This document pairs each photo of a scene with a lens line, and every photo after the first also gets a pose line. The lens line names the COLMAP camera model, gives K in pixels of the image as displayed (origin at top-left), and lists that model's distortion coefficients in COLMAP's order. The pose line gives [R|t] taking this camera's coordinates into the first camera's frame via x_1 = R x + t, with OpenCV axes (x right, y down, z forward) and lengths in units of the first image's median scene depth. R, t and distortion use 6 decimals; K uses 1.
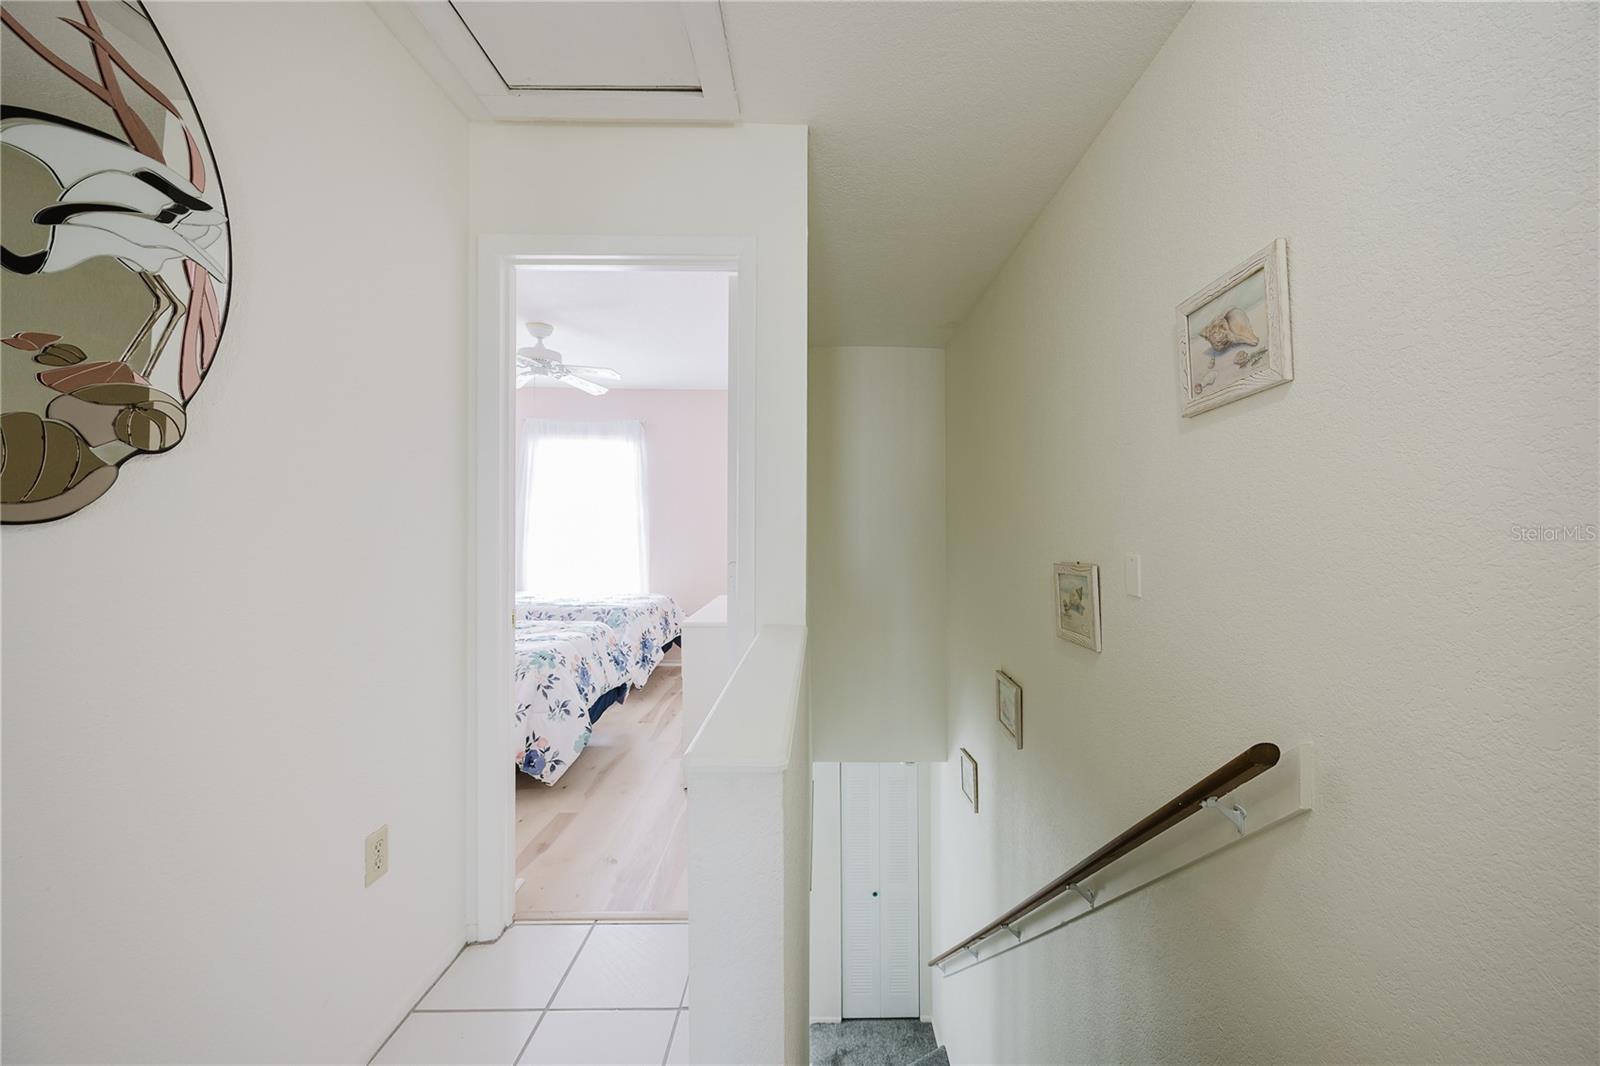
lens RADIAL K [[629.4, 0, 815.8], [0, 629.4, 526.7], [0, 0, 1]] dist [0.008421, -0.003248]
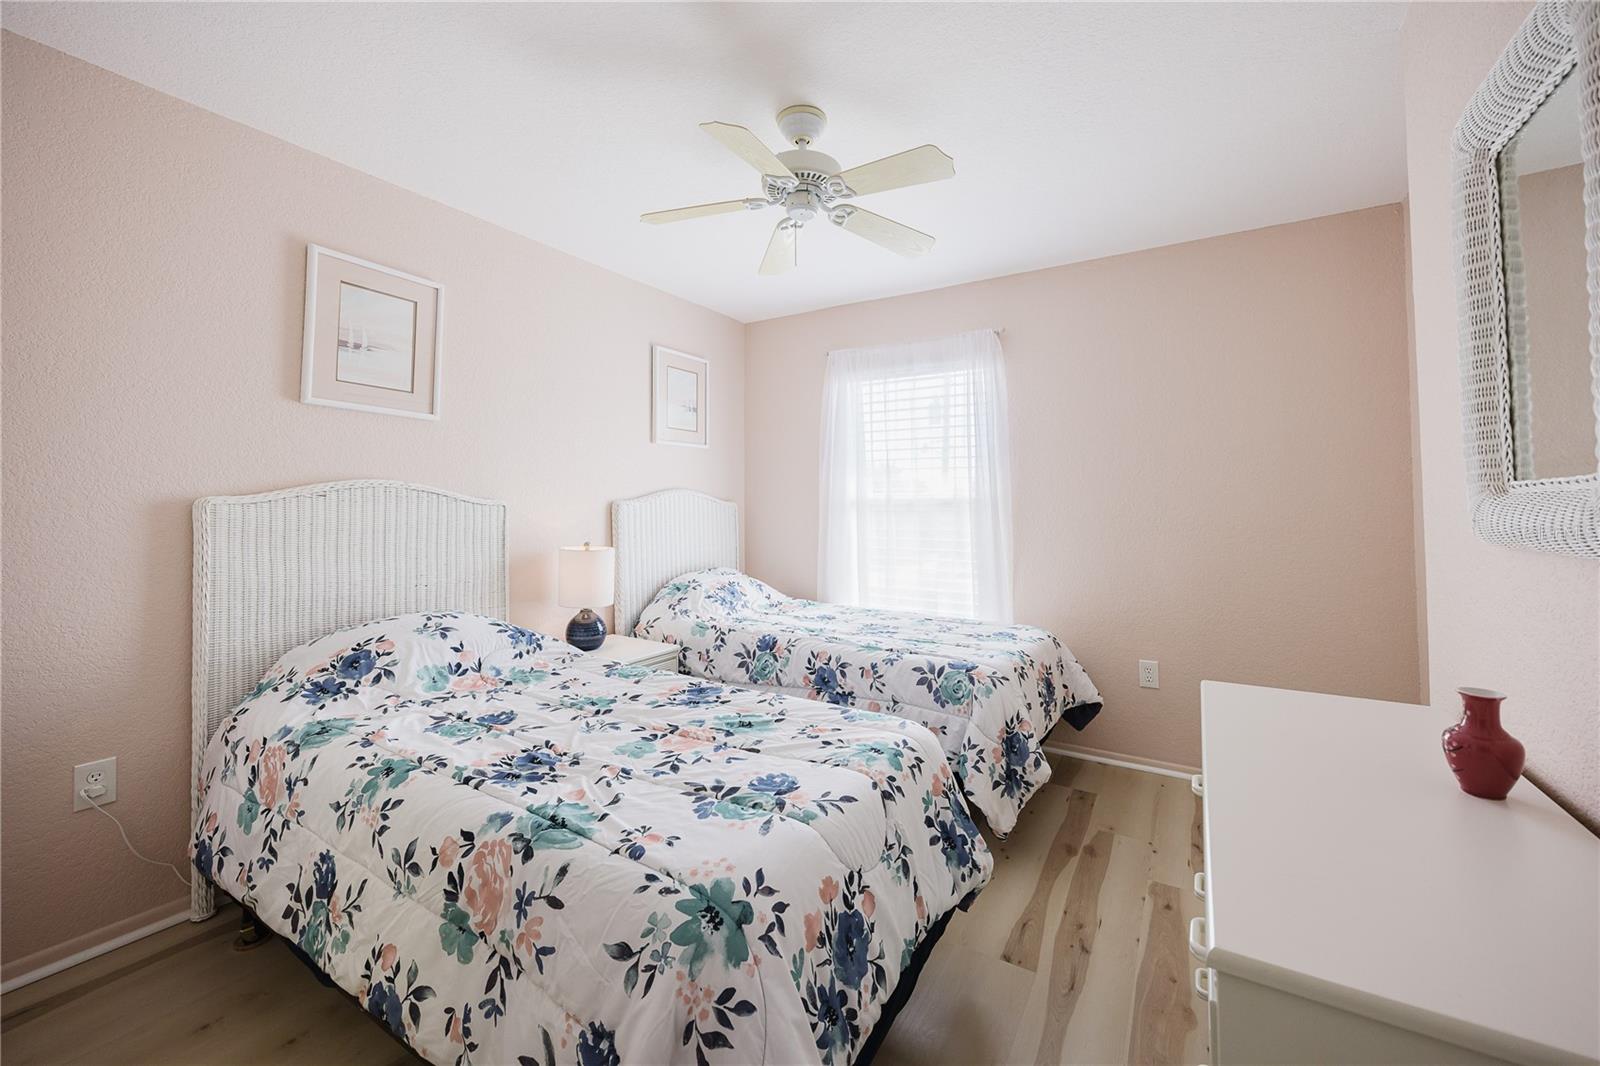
lens RADIAL K [[629.4, 0, 808.3], [0, 629.4, 521.3], [0, 0, 1]] dist [0.008421, -0.003248]
pose [[0.850327, -0.001830, -0.526252, -0.145780], [0.012121, 0.999797, 0.016110, 0.000391], [0.526116, -0.020077, 0.850176, 0.497901]]
